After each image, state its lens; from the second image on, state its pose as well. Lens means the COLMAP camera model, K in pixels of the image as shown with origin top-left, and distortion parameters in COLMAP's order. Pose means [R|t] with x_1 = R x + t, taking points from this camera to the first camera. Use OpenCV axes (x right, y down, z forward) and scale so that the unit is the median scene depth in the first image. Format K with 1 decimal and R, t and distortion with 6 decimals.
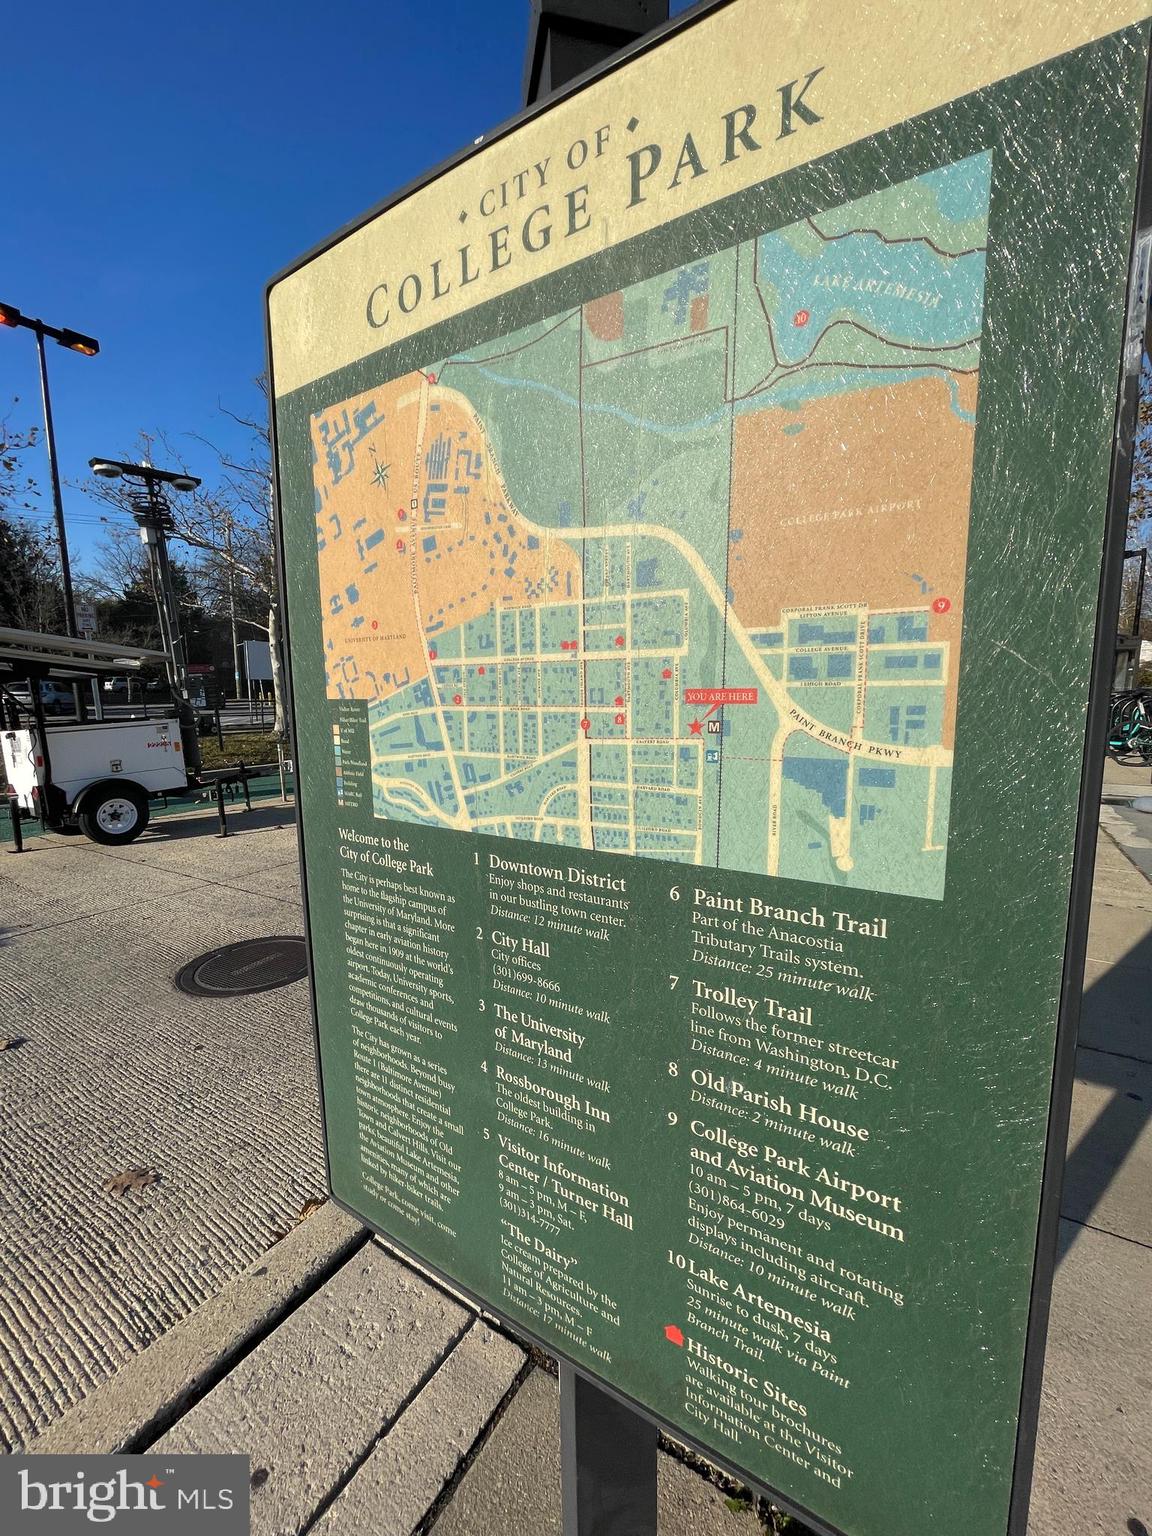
lens RADIAL K [[615.6, 0, 579.5], [0, 615.6, 771.6], [0, 0, 1]] dist [0.000221, 0.000026]
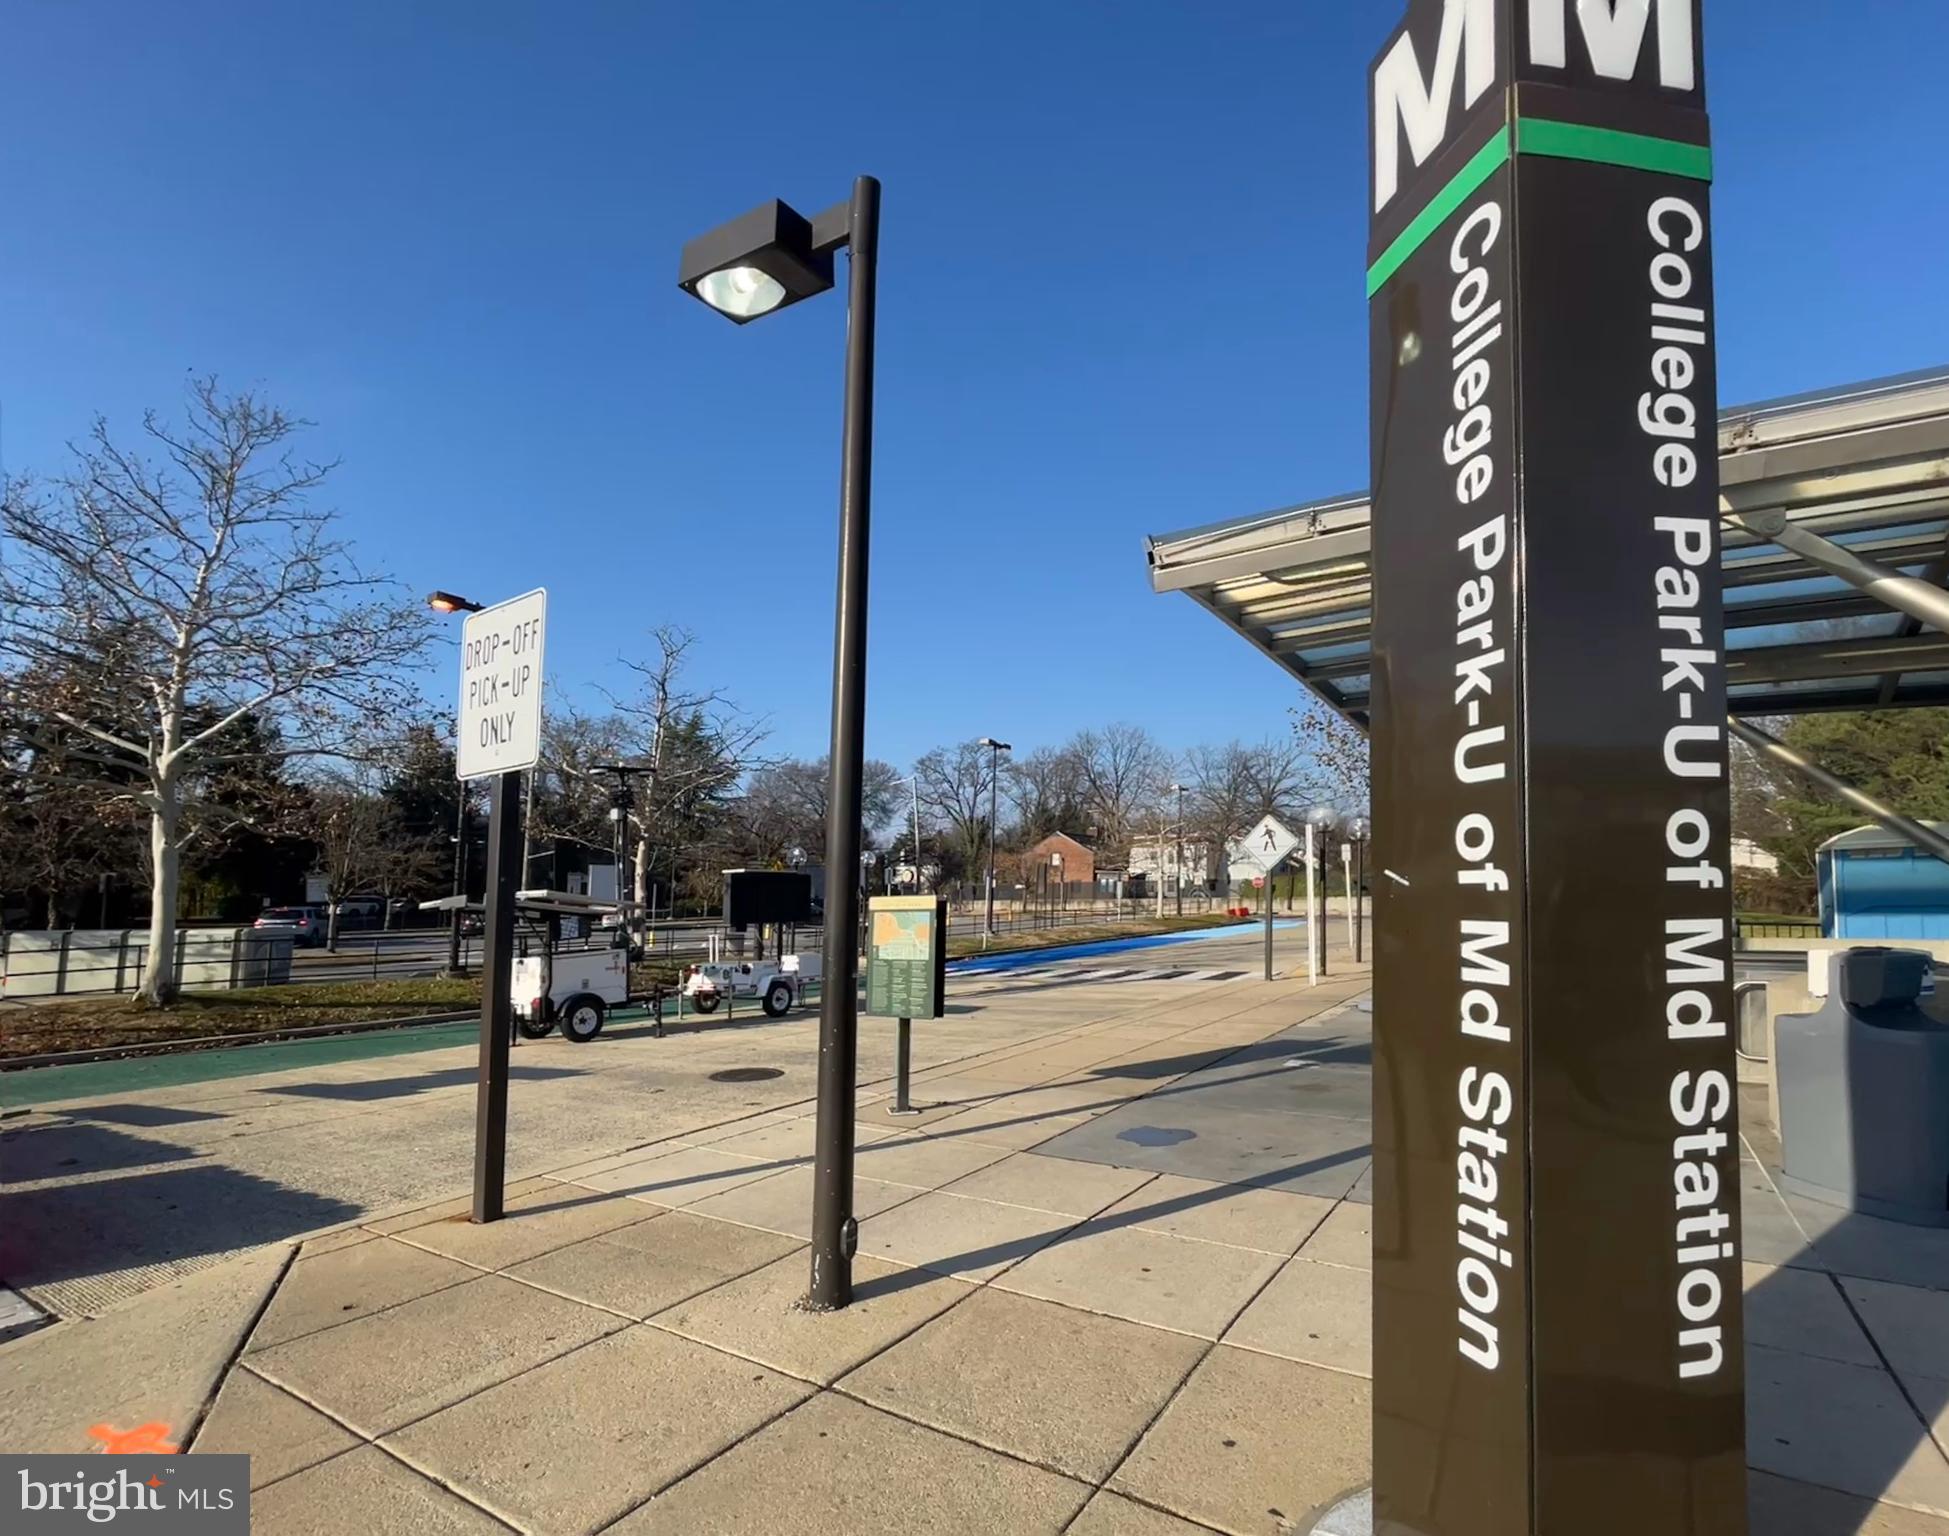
lens RADIAL K [[975.3, 0, 975.5], [0, 975.3, 772.2], [0, 0, 1]] dist [0.002703, -0.000522]
pose [[0.999934, -0.008338, 0.007845, 0.086403], [0.010074, 0.966393, -0.256873, 0.100499], [-0.005440, 0.256935, 0.966413, -1.195078]]
